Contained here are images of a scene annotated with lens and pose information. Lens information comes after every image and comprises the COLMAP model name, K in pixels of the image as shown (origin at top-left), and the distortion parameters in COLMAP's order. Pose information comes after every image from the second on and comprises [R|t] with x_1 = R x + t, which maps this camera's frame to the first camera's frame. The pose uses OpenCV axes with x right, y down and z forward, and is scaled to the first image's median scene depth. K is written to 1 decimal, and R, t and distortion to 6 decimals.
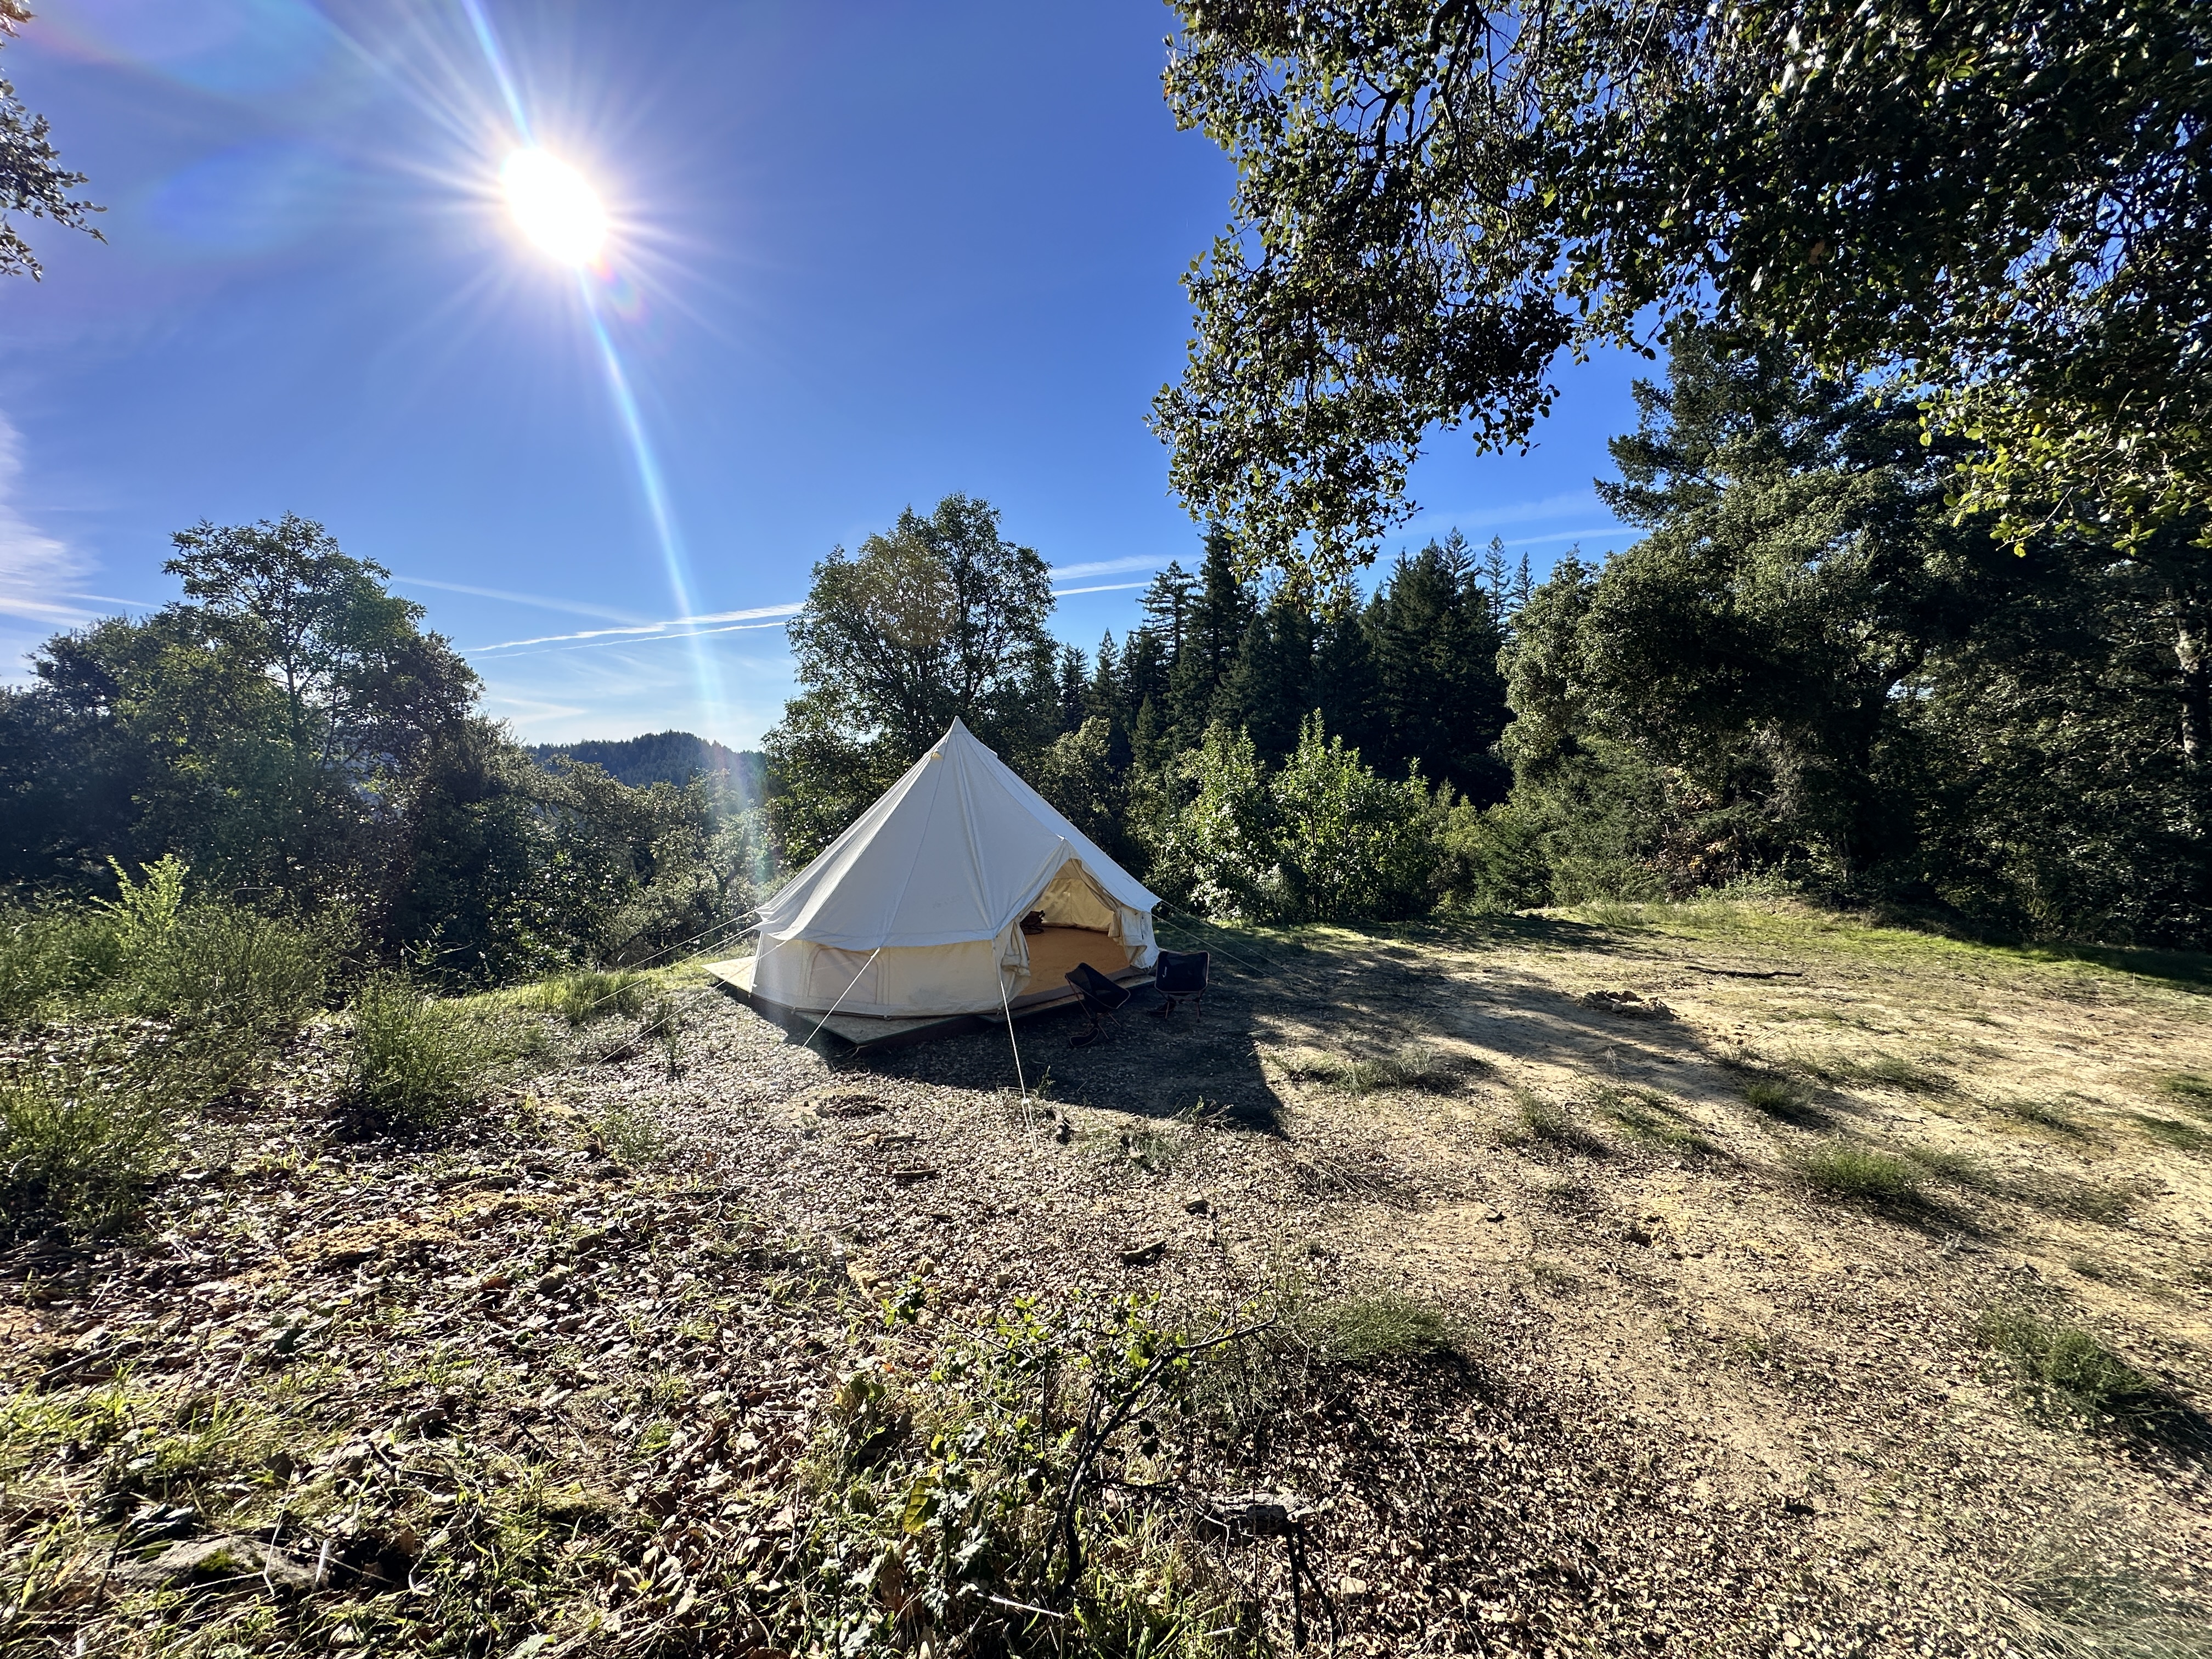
lens RADIAL K [[890.3, 0, 1095.0], [0, 890.3, 828.7], [0, 0, 1]] dist [-0.003116, 0.000370]
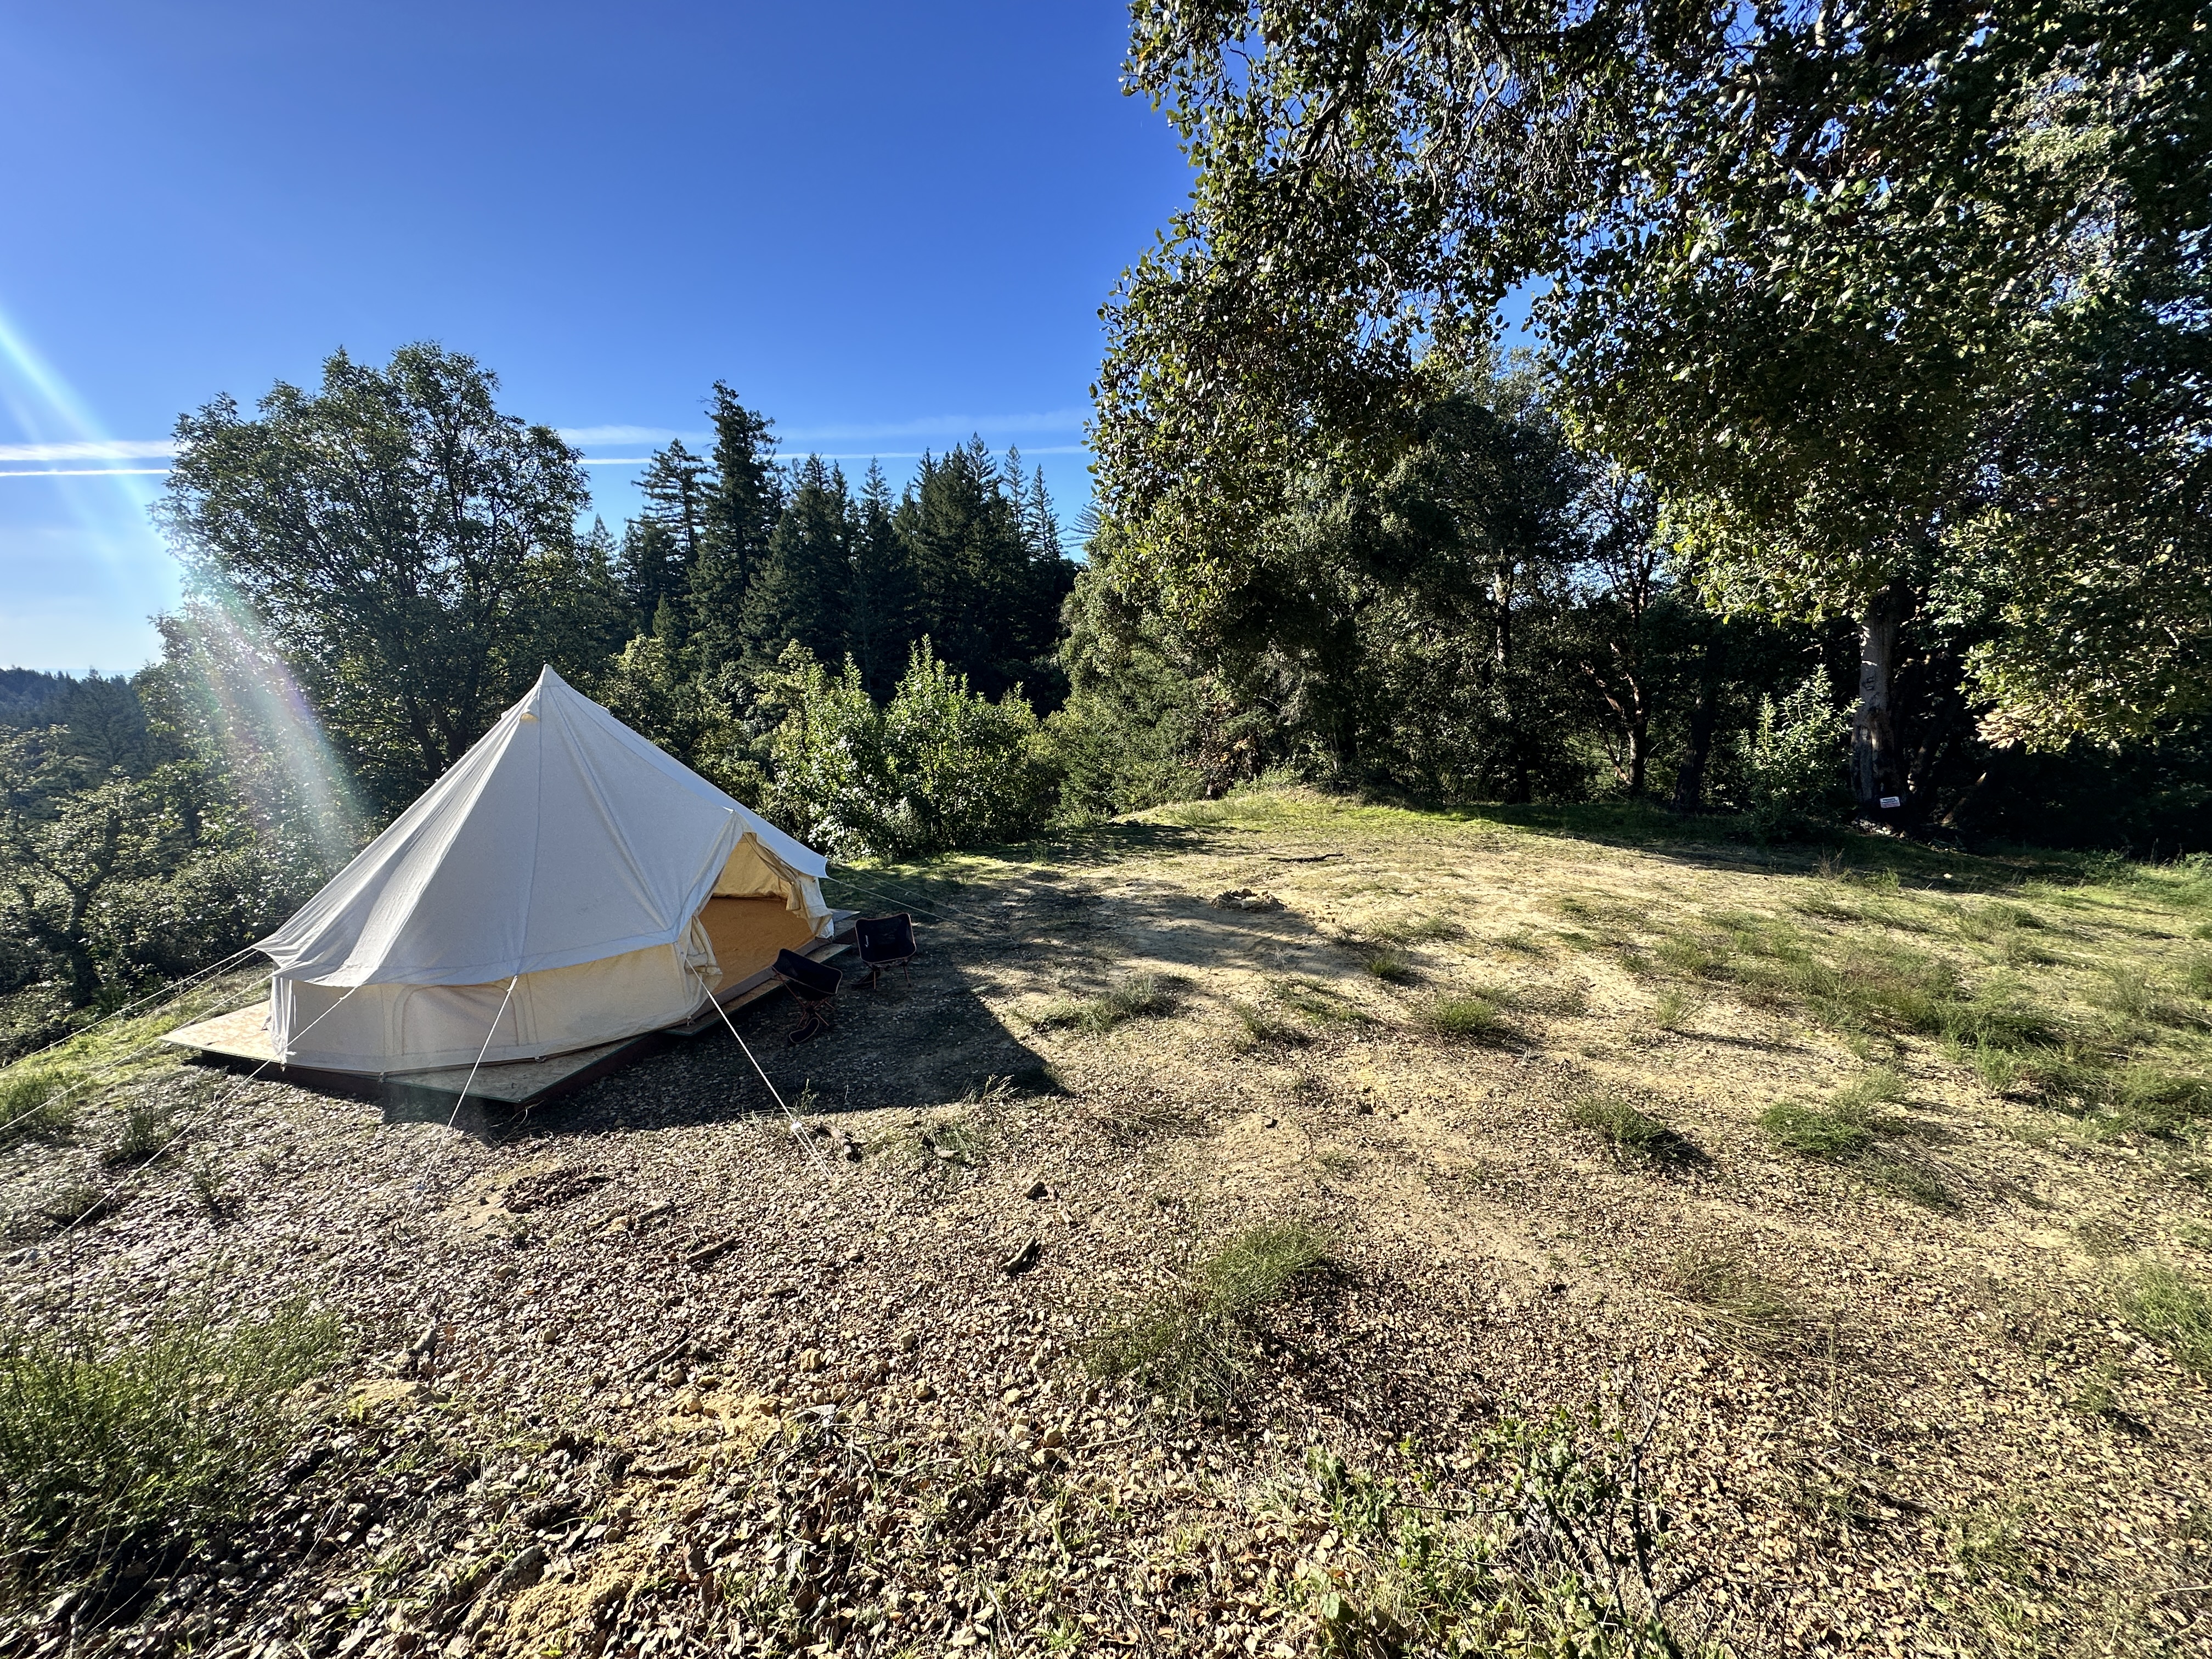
lens RADIAL K [[890.3, 0, 1108.8], [0, 890.3, 832.3], [0, 0, 1]] dist [-0.003116, 0.000370]
pose [[0.866723, -0.112537, 0.485928, -0.112959], [0.058164, 0.990372, 0.125619, -0.044988], [-0.495387, -0.080614, 0.864924, 0.048397]]
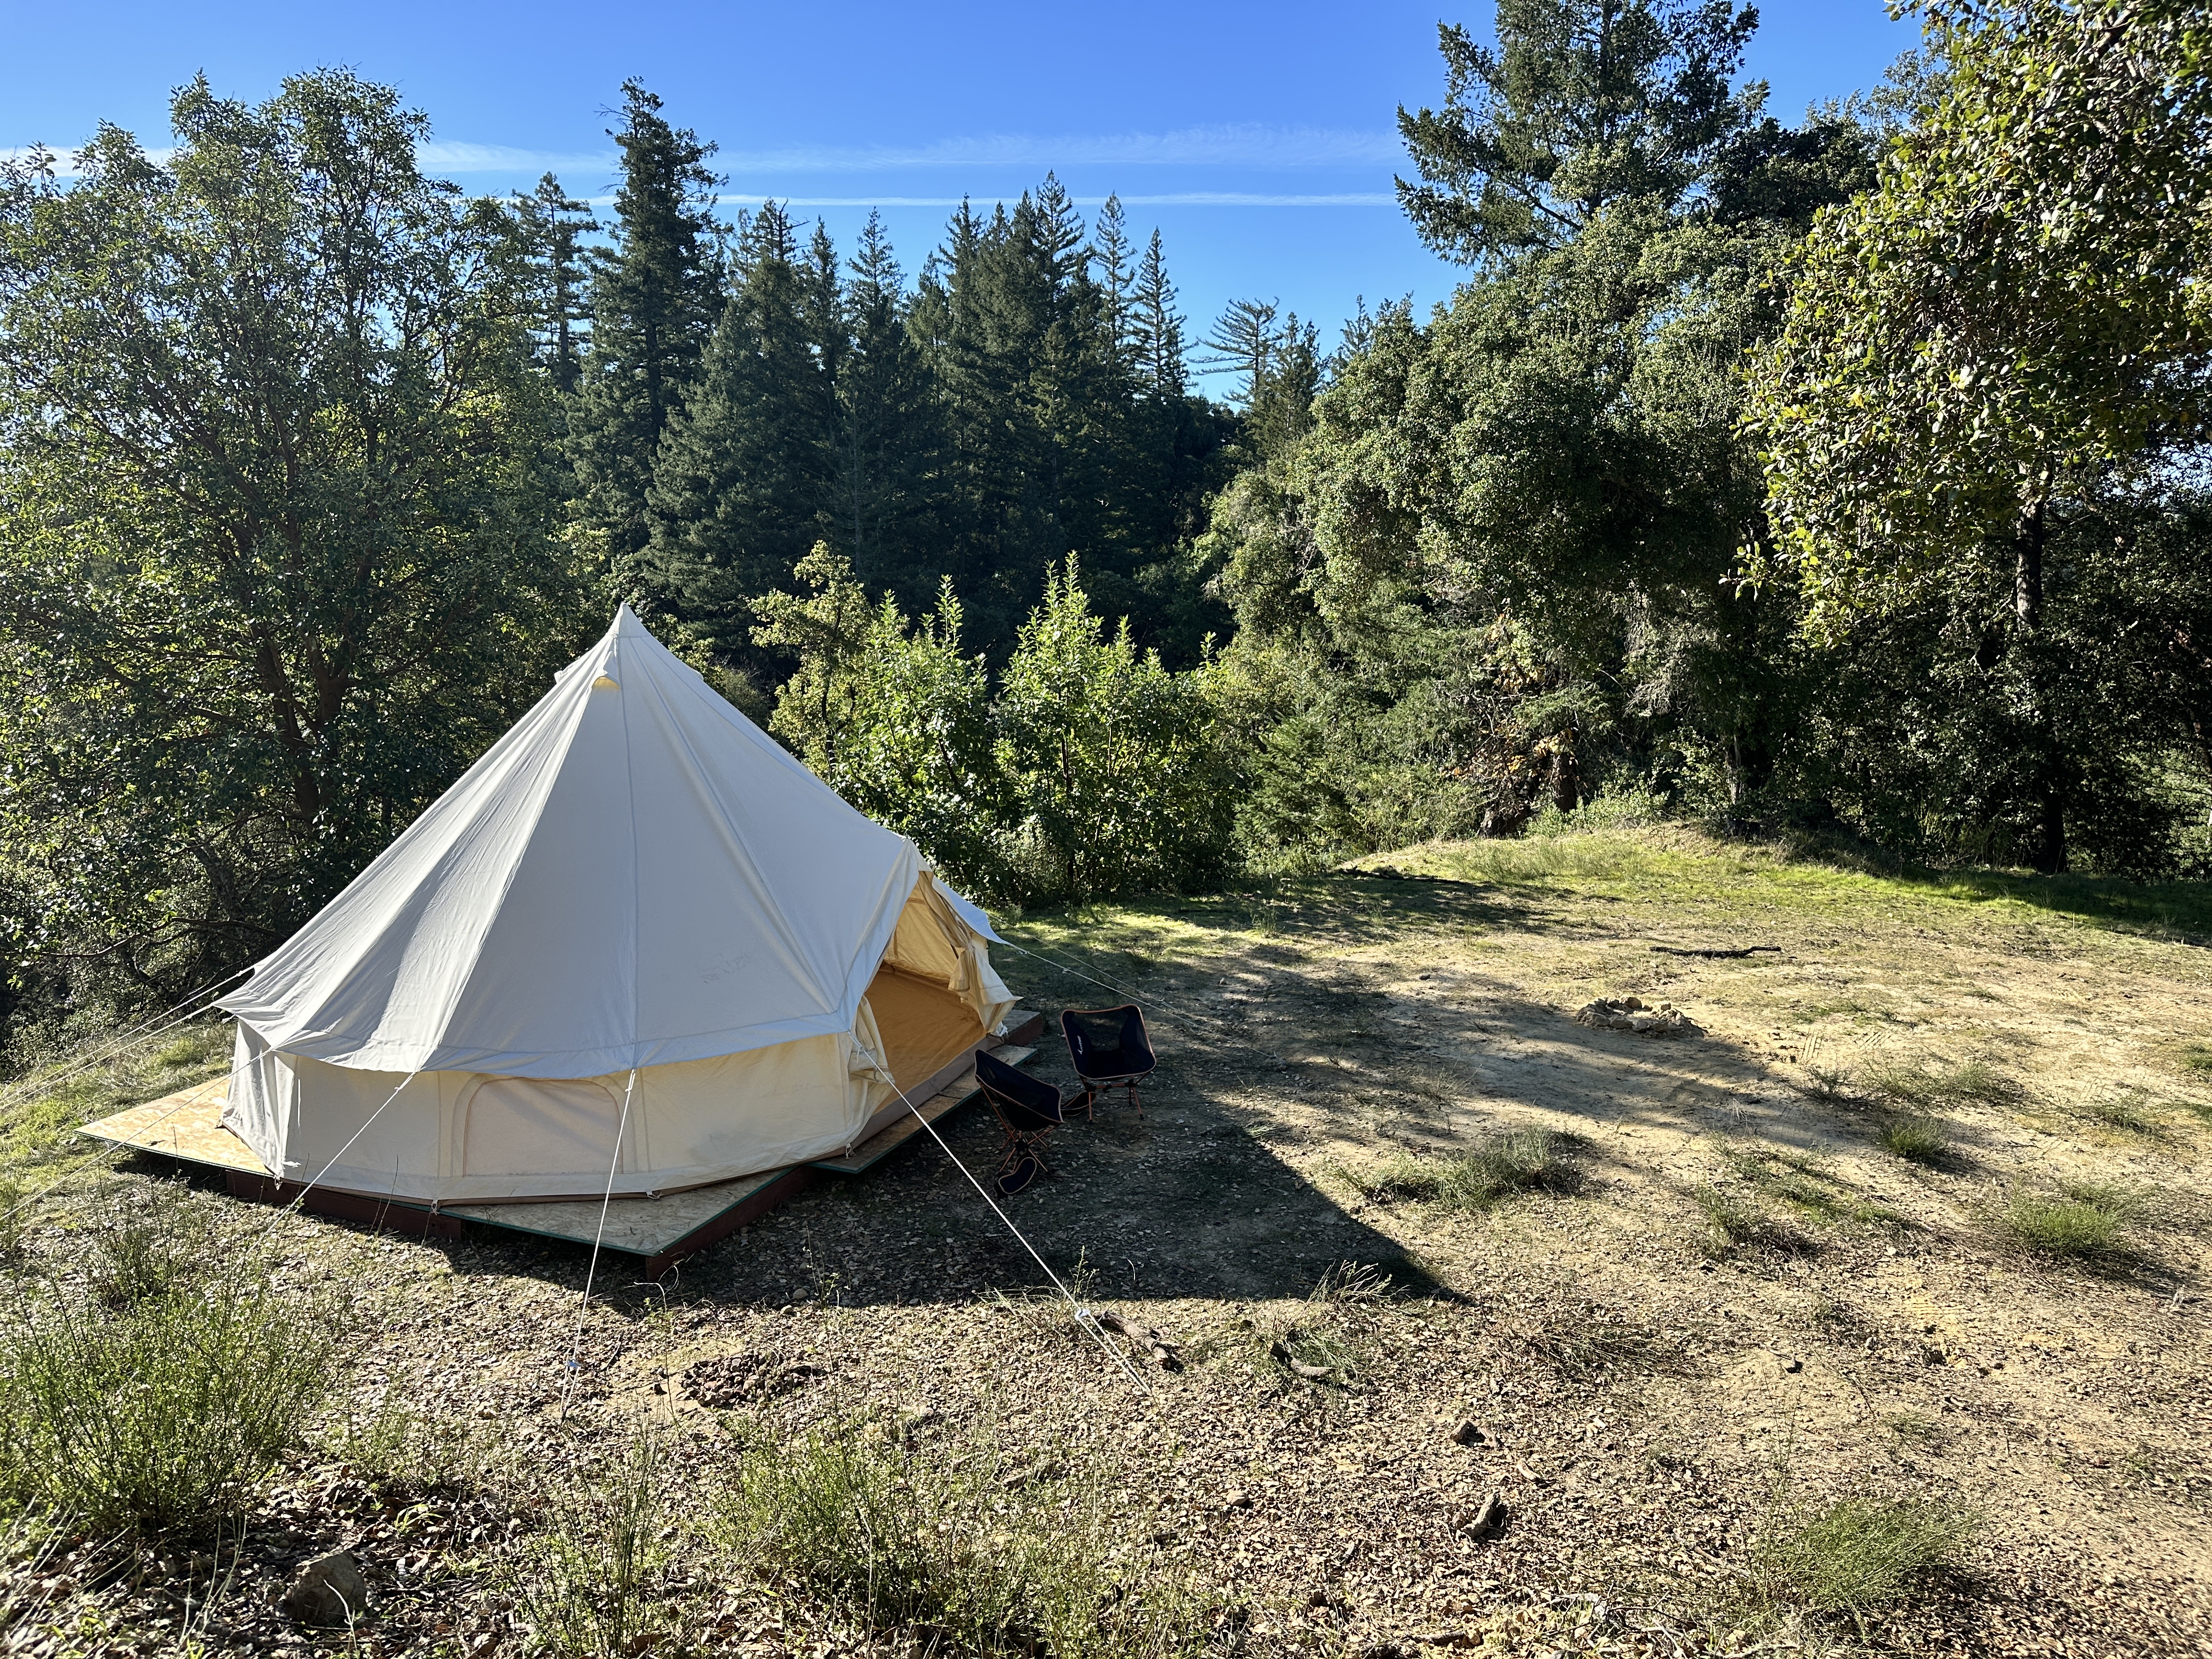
lens RADIAL K [[1566.5, 0, 1109.1], [0, 1566.5, 839.6], [0, 0, 1]] dist [0.051121, -0.056707]
pose [[0.905869, -0.059058, 0.419421, -0.272079], [0.016702, 0.994442, 0.103953, -0.073576], [-0.423229, -0.087163, 0.901820, 0.019031]]
